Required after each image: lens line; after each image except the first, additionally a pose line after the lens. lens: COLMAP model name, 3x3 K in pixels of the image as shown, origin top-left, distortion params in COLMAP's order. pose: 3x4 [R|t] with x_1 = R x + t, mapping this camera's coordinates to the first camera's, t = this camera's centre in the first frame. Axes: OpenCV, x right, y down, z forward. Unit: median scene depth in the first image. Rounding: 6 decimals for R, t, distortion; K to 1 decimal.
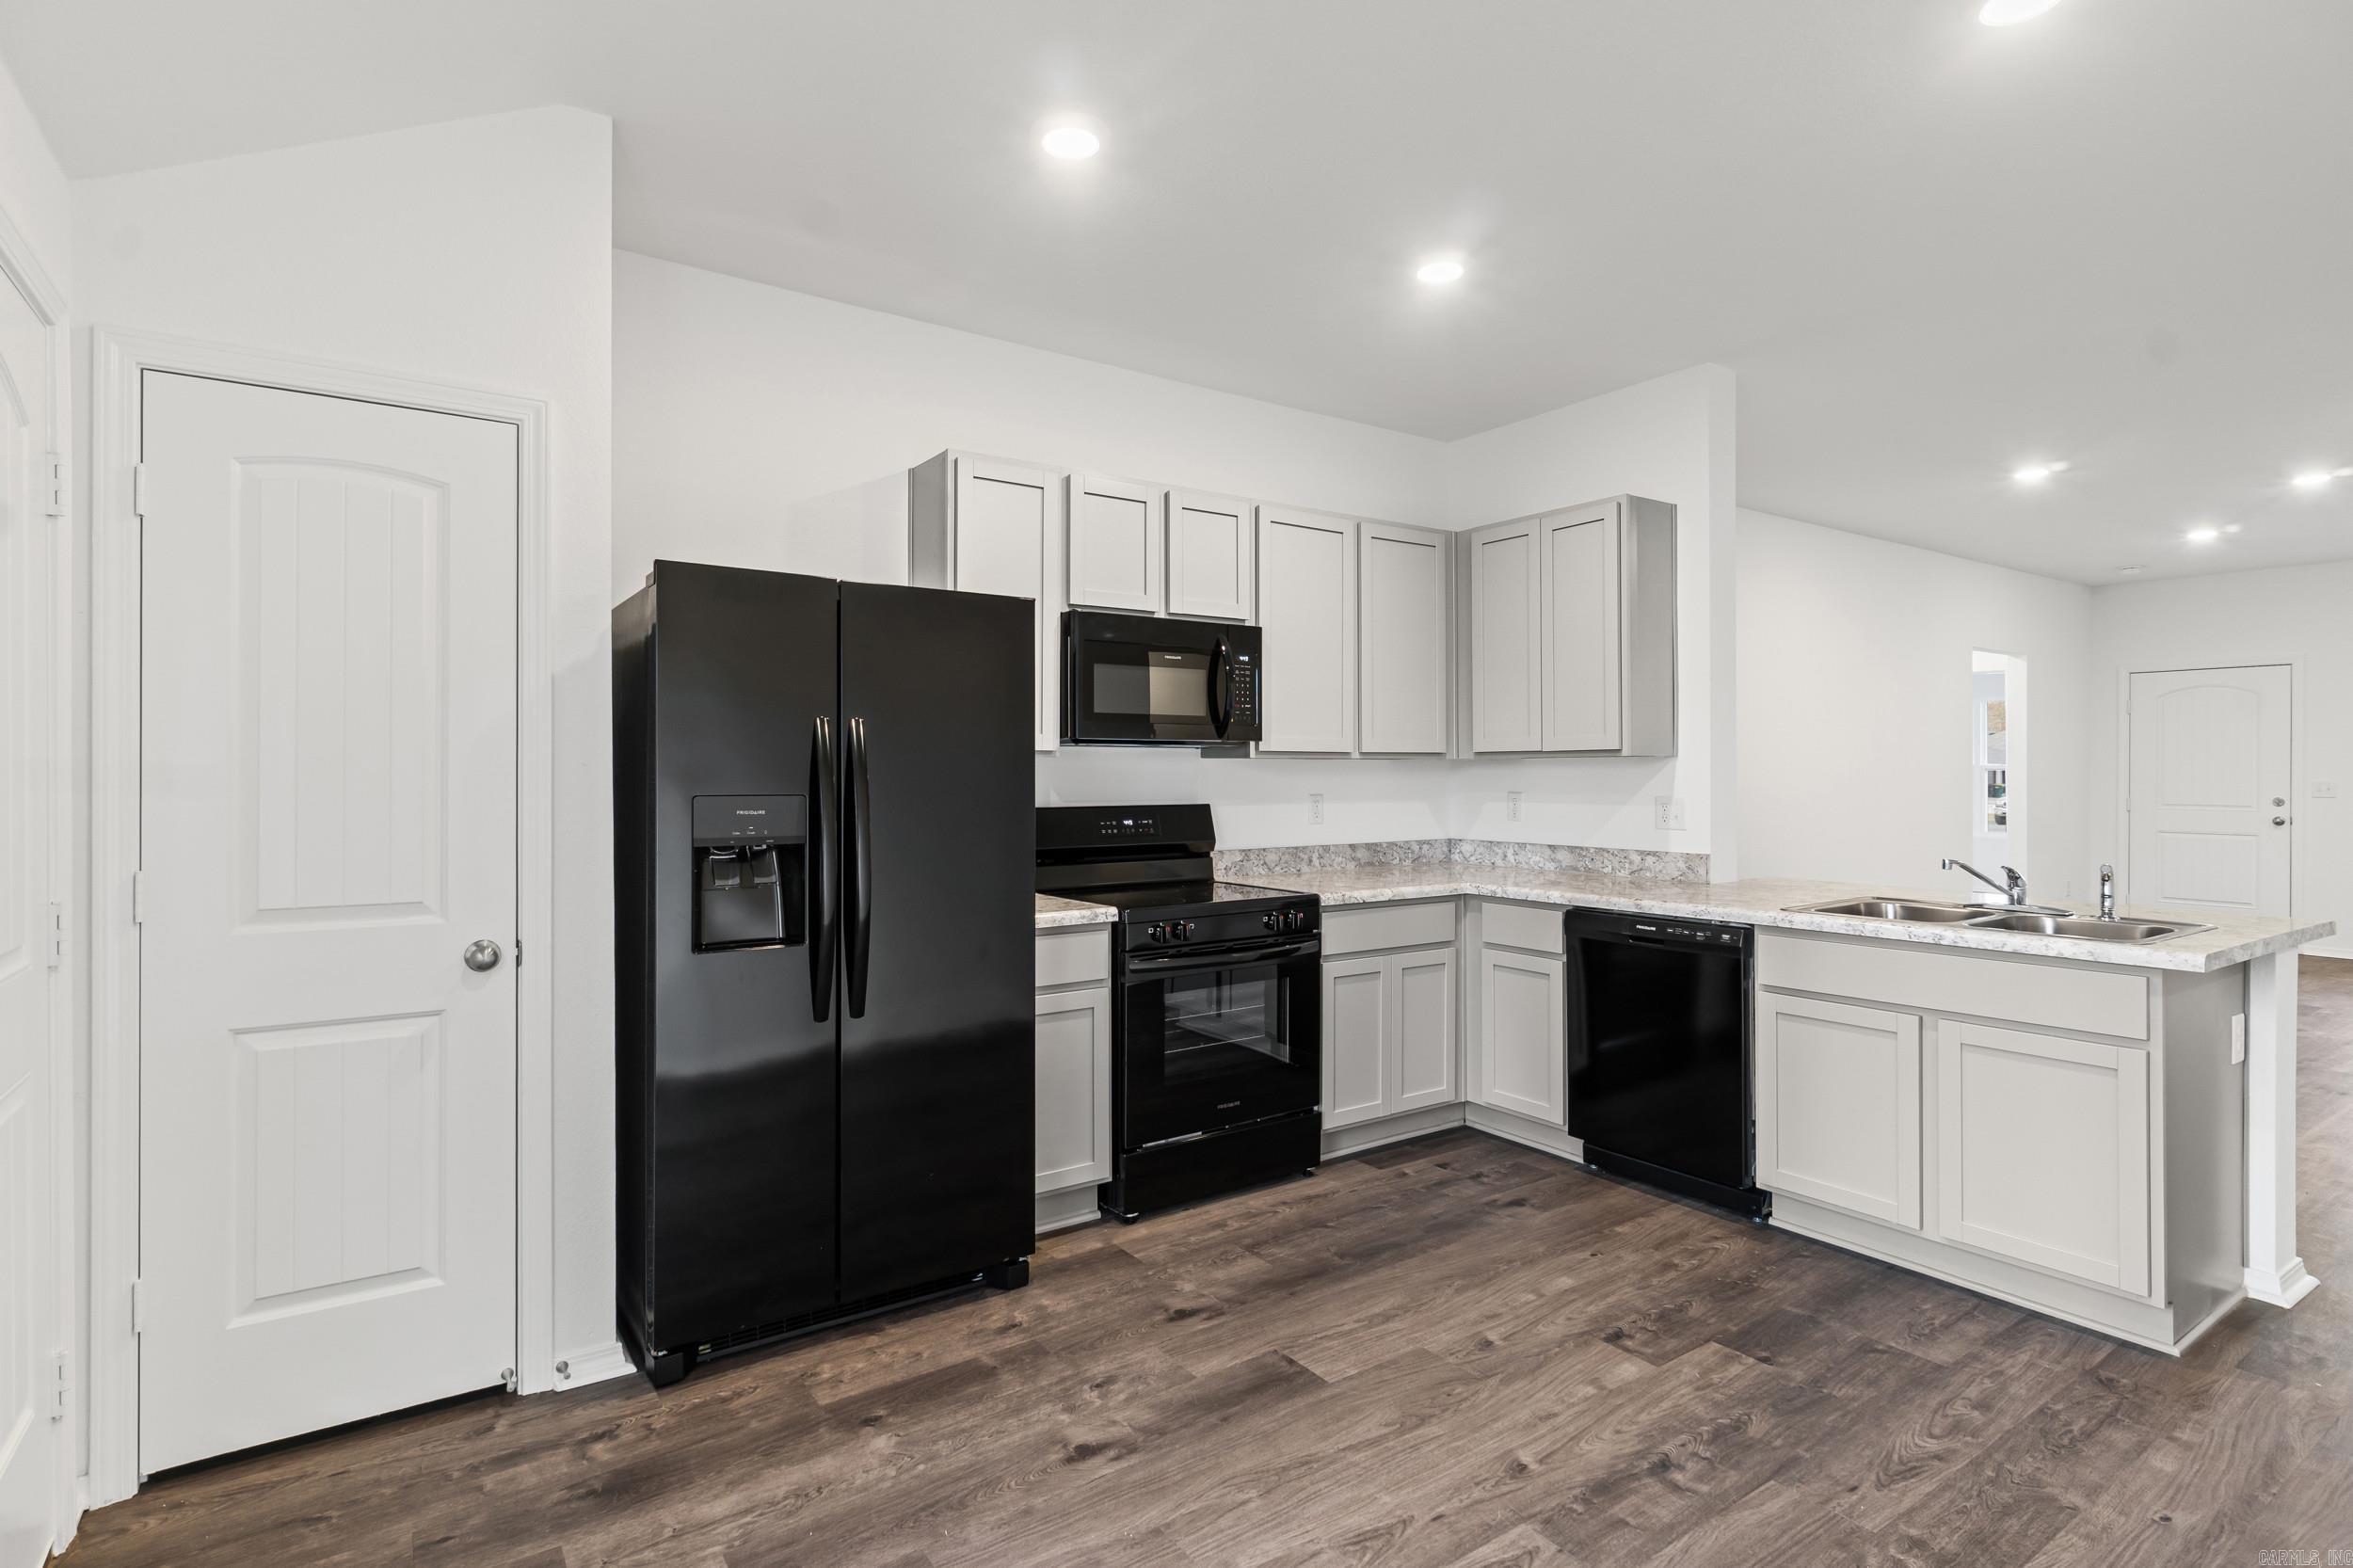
lens RADIAL K [[1174.5, 0, 1164.6], [0, 1174.5, 775.1], [0, 0, 1]] dist [-0.001325, 0.000701]
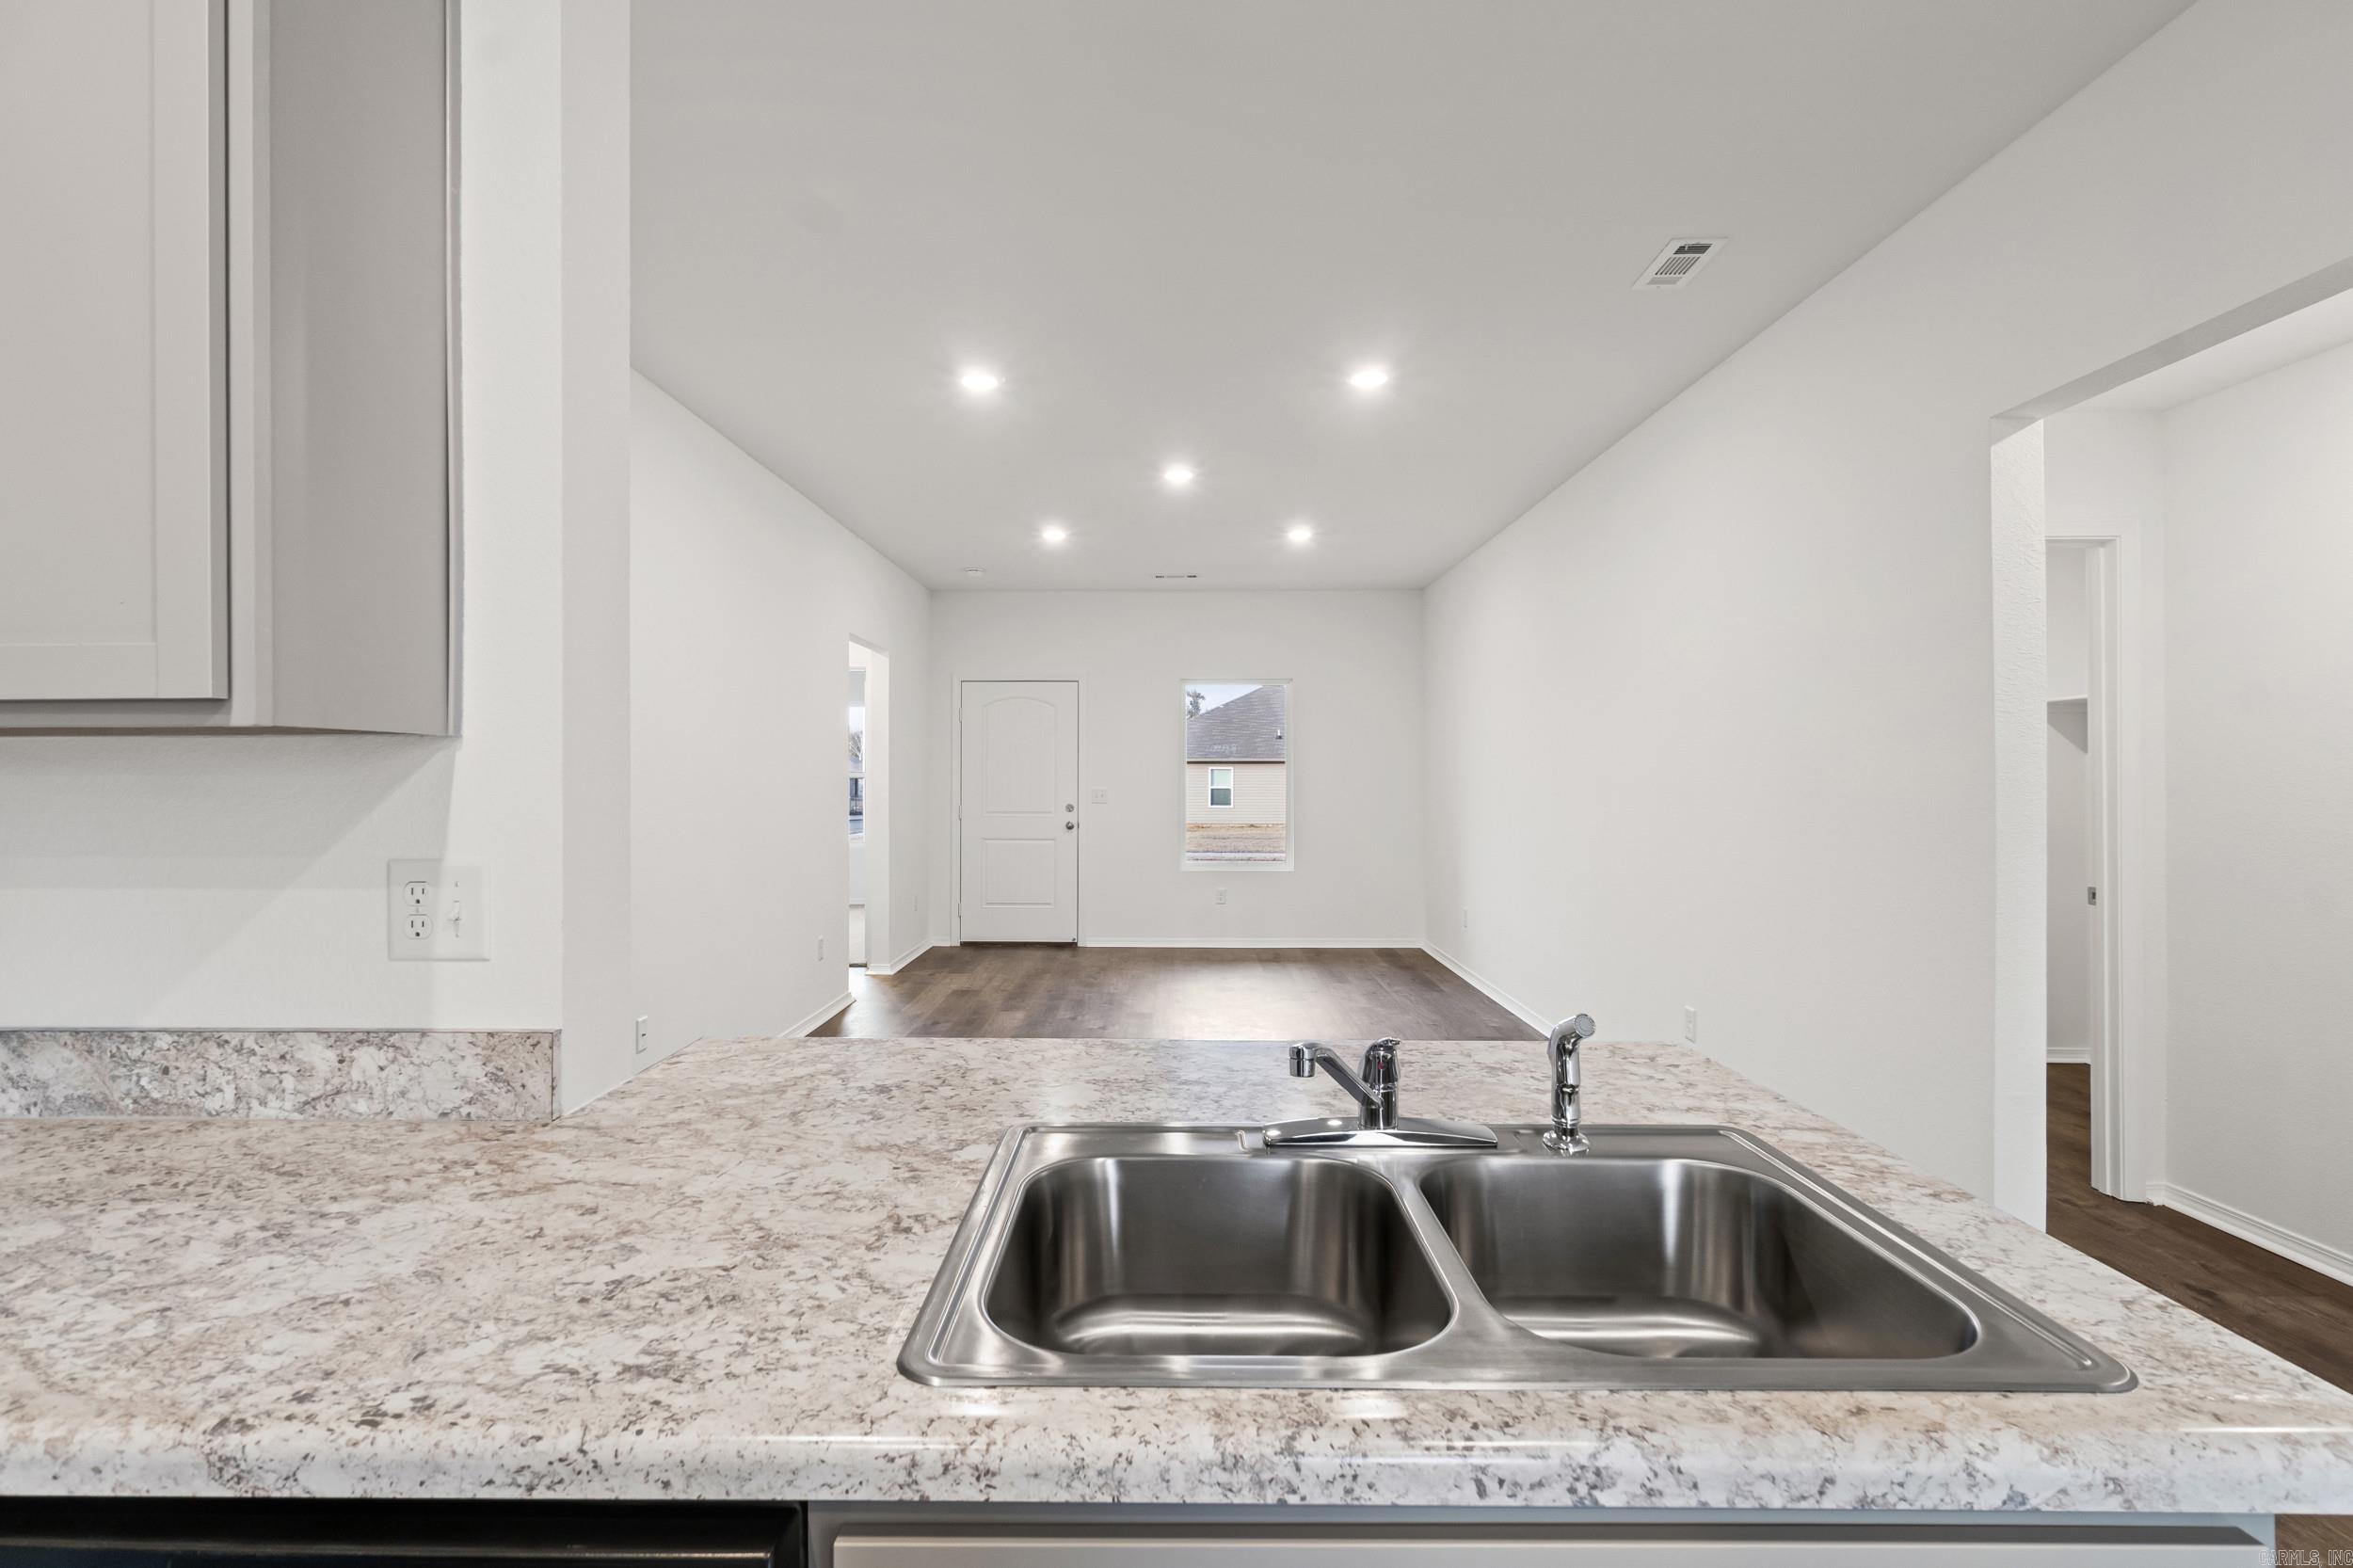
lens RADIAL K [[1115.1, 0, 1141.4], [0, 1115.1, 759.5], [0, 0, 1]] dist [-0.009107, 0.002005]
pose [[0.586527, 0.014571, 0.809799, 0.372116], [0.002212, 0.999806, -0.019591, -0.003822], [-0.809927, 0.013282, 0.586381, 0.832321]]
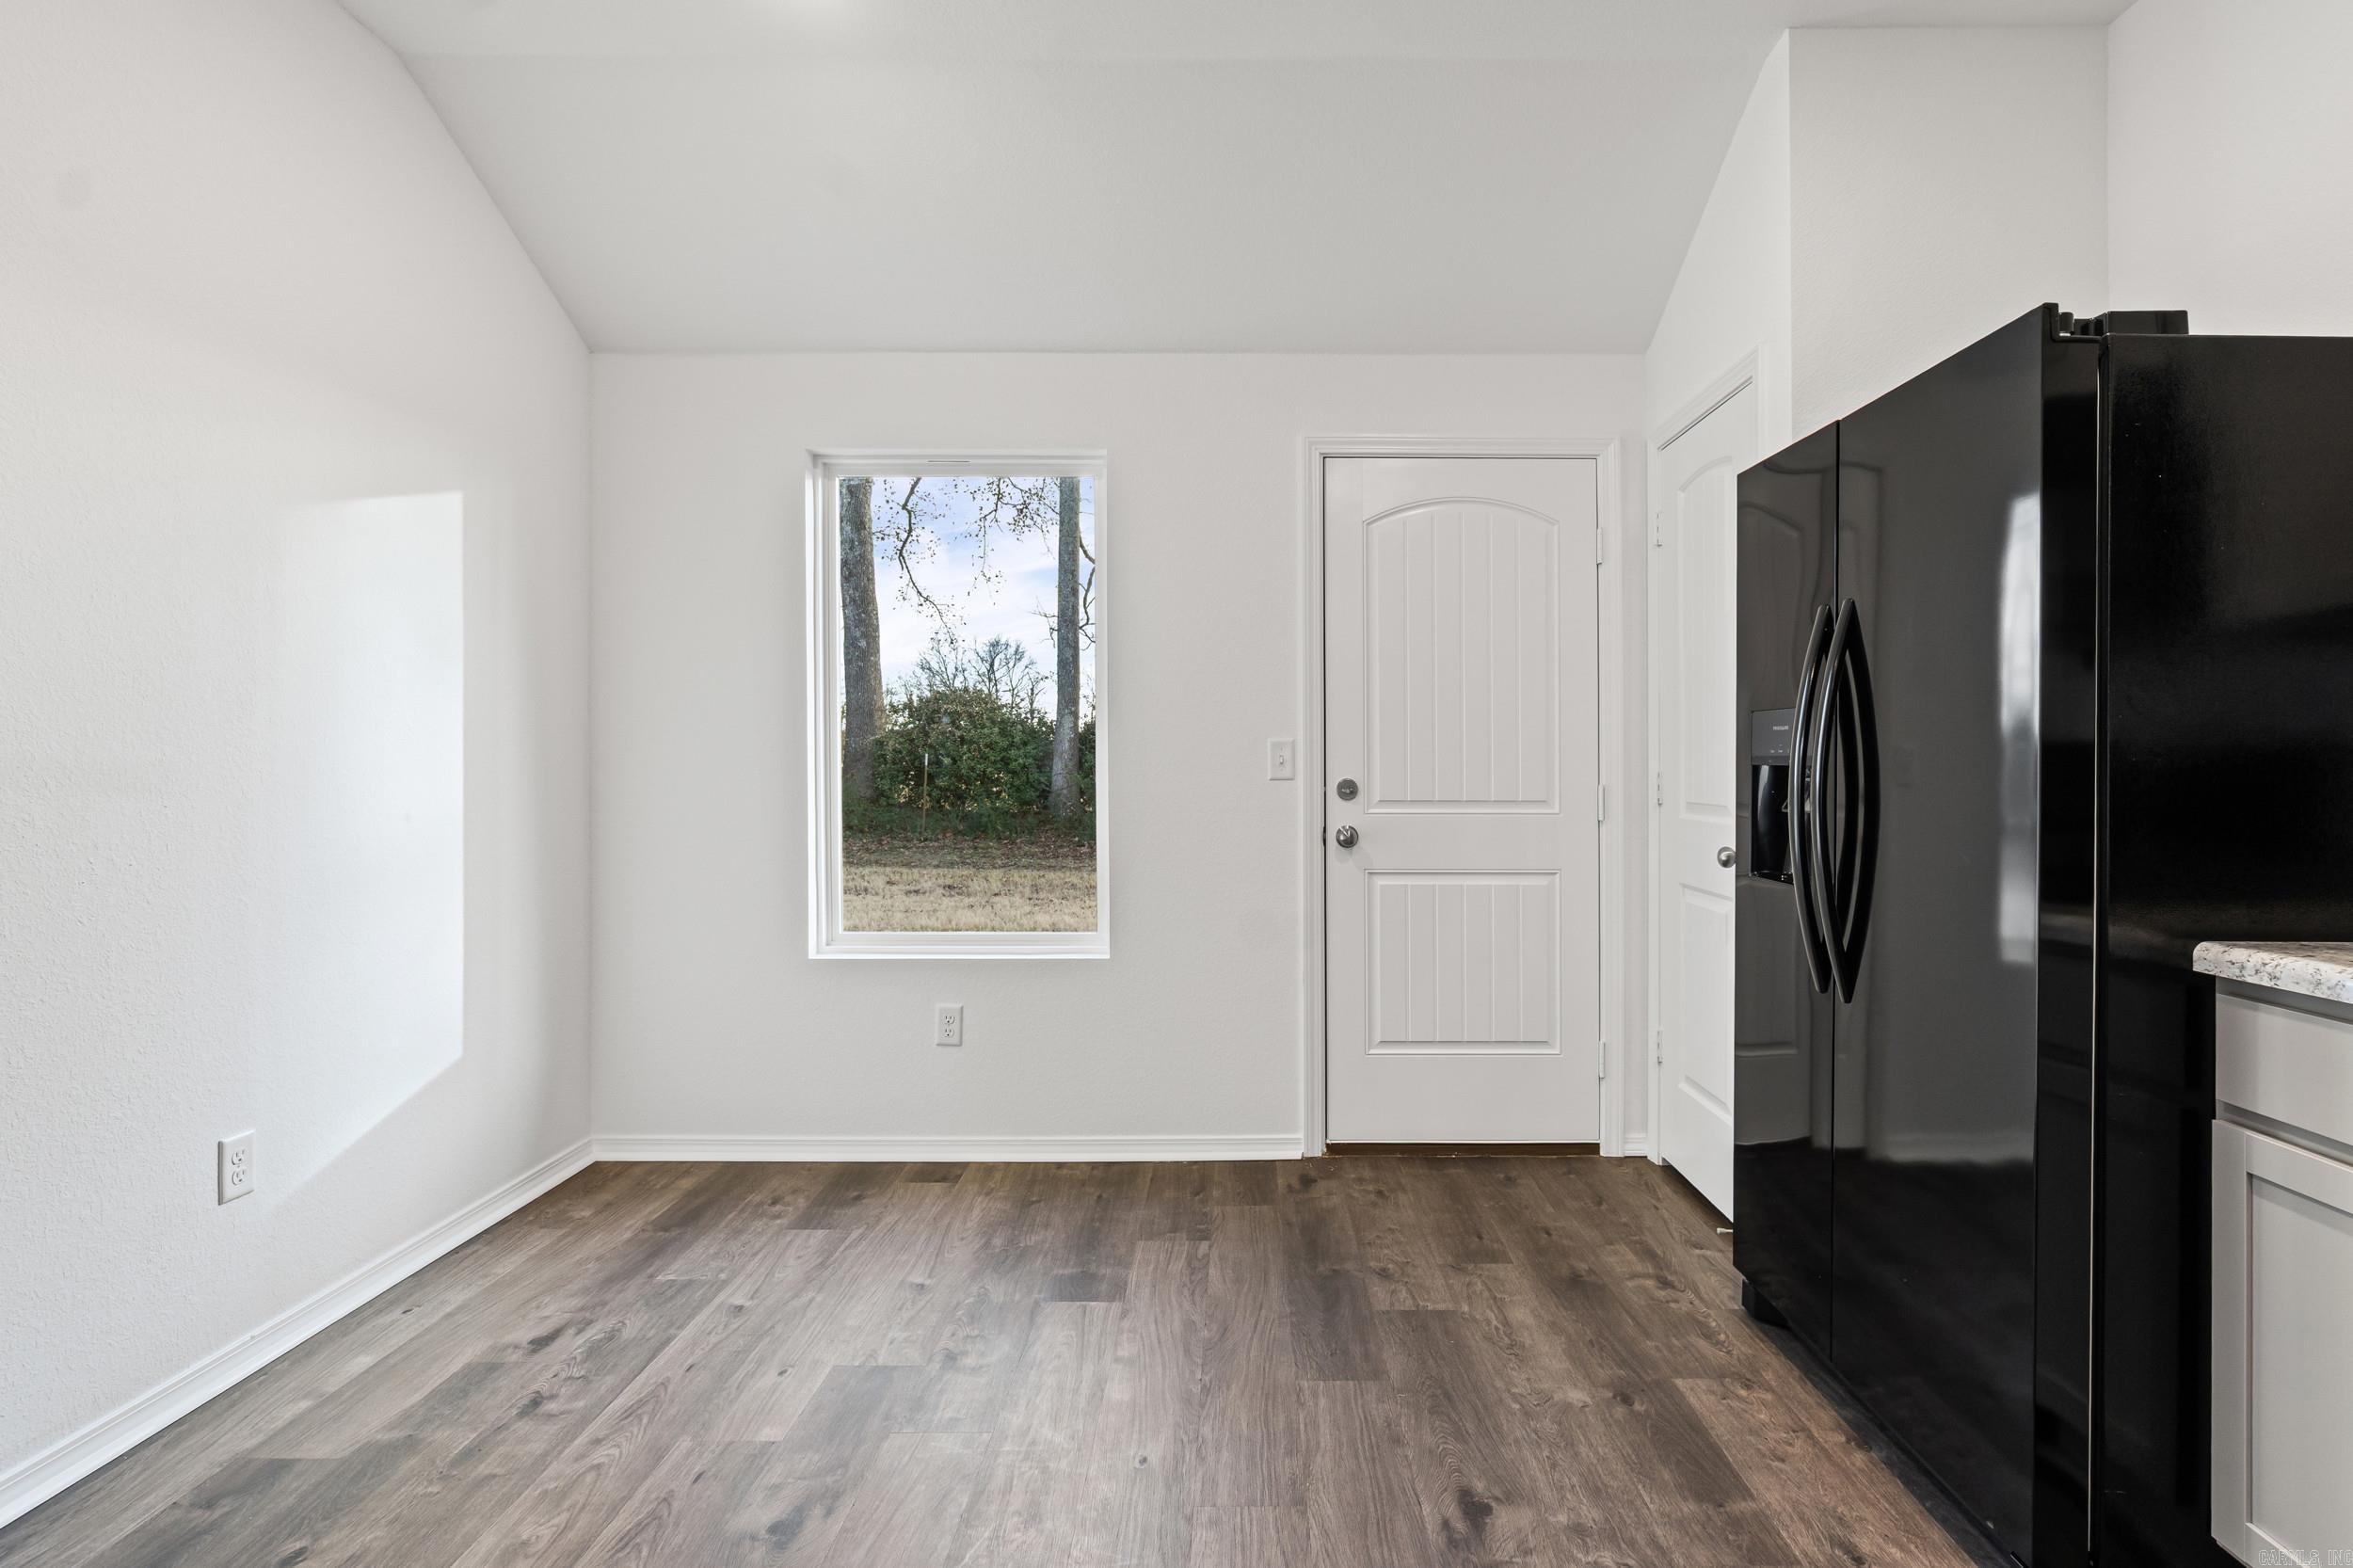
lens RADIAL K [[1115.1, 0, 1192.5], [0, 1115.1, 783.9], [0, 0, 1]] dist [-0.009107, 0.002005]
pose [[-0.599413, 0.010294, -0.800374, 0.441573], [-0.002411, 0.999890, 0.014666, 0.050799], [0.800437, 0.010720, -0.599322, 0.885067]]
